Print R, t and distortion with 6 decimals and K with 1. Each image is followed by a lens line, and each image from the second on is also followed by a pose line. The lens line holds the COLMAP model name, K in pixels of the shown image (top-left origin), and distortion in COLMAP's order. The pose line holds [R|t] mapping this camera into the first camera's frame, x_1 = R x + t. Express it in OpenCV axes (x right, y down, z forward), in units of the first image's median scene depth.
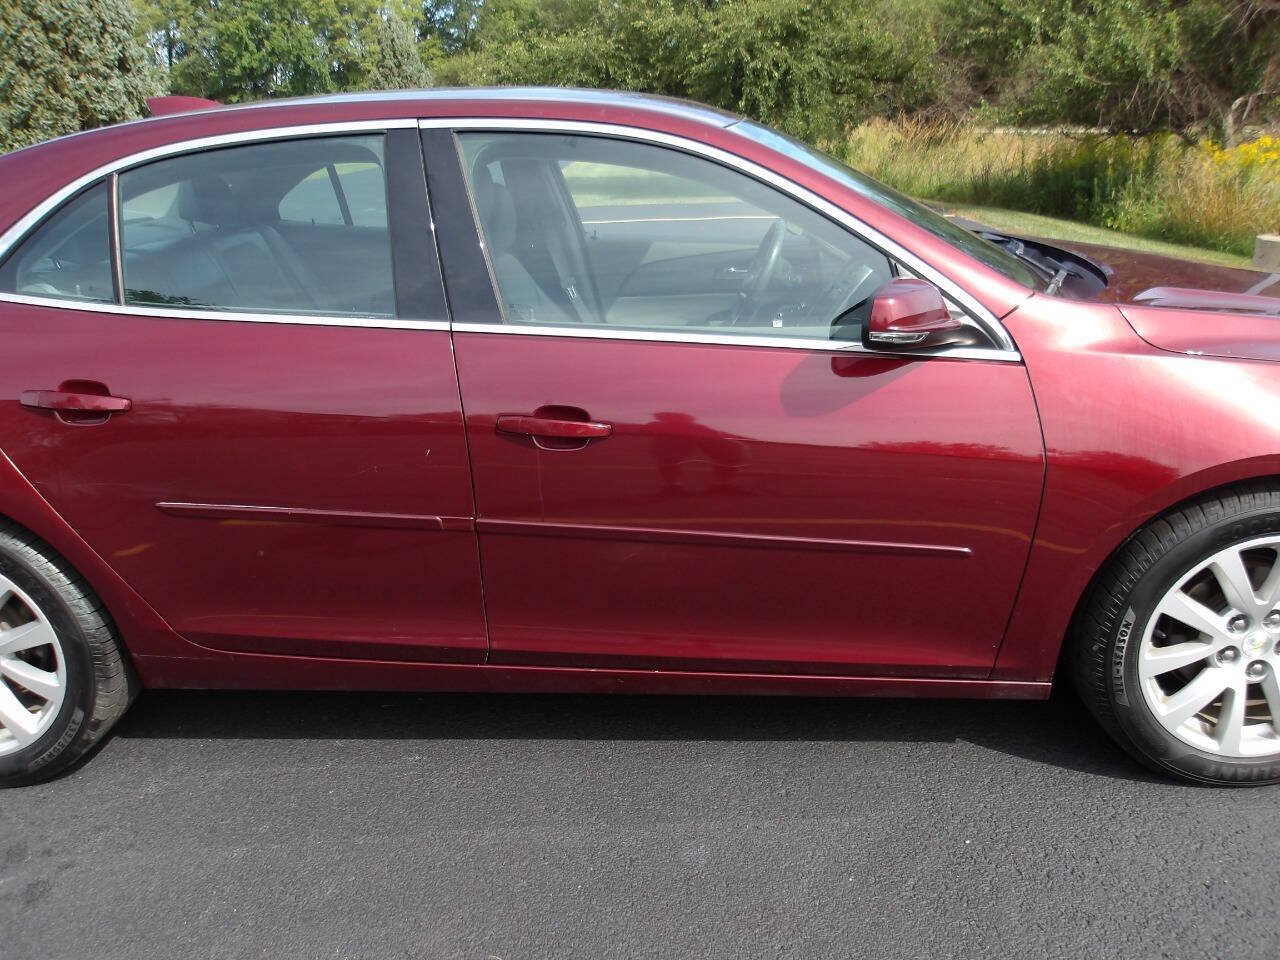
lens RADIAL K [[1068.2, 0, 639.9], [0, 1068.2, 470.8], [0, 0, 1]] dist [0.005131, 0.007622]
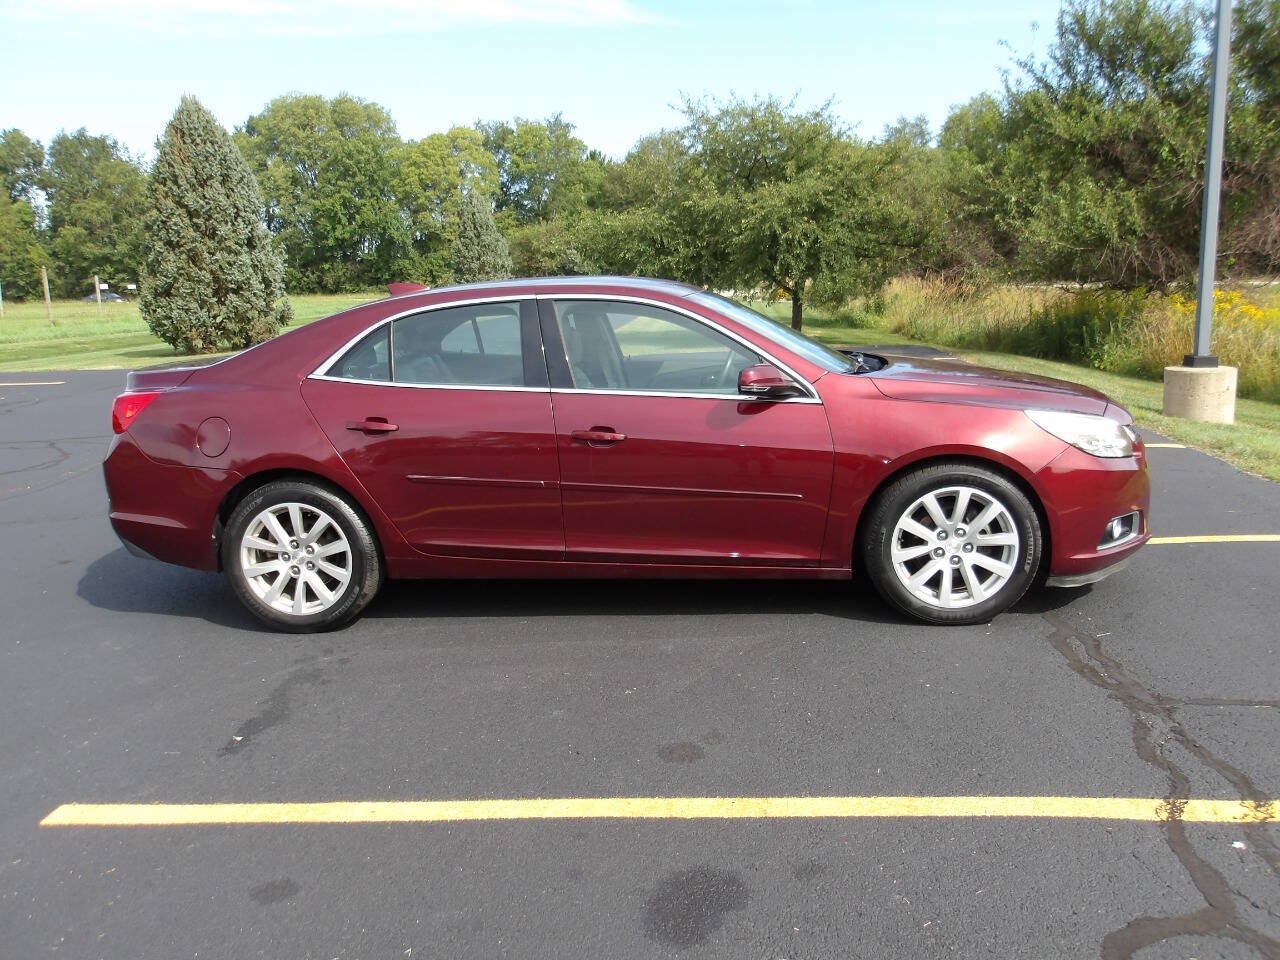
lens RADIAL K [[1068.2, 0, 639.9], [0, 1068.2, 470.8], [0, 0, 1]] dist [0.005131, 0.007622]
pose [[0.998238, -0.002838, -0.059277, 0.015187], [-0.005473, 0.990196, -0.139580, 0.038813], [0.059092, 0.139658, 0.988435, -0.128549]]
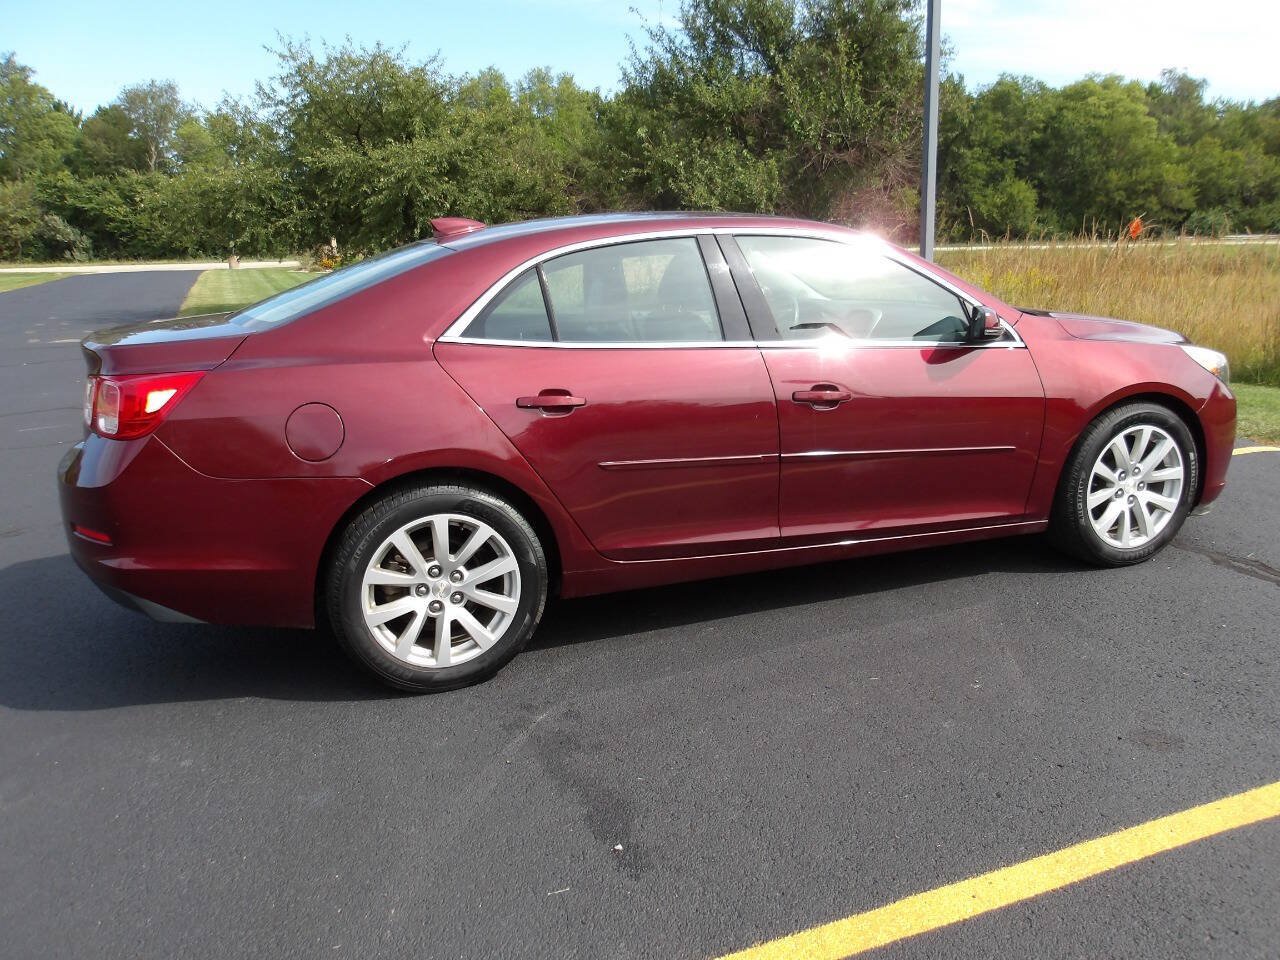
lens RADIAL K [[1069.6, 0, 643.8], [0, 1069.6, 473.9], [0, 0, 1]] dist [-0.000797, 0.008746]
pose [[0.921873, -0.092529, 0.376284, -0.125309], [0.133122, 0.987594, -0.083289, 0.023701], [-0.363909, 0.126874, 0.922753, -0.061680]]
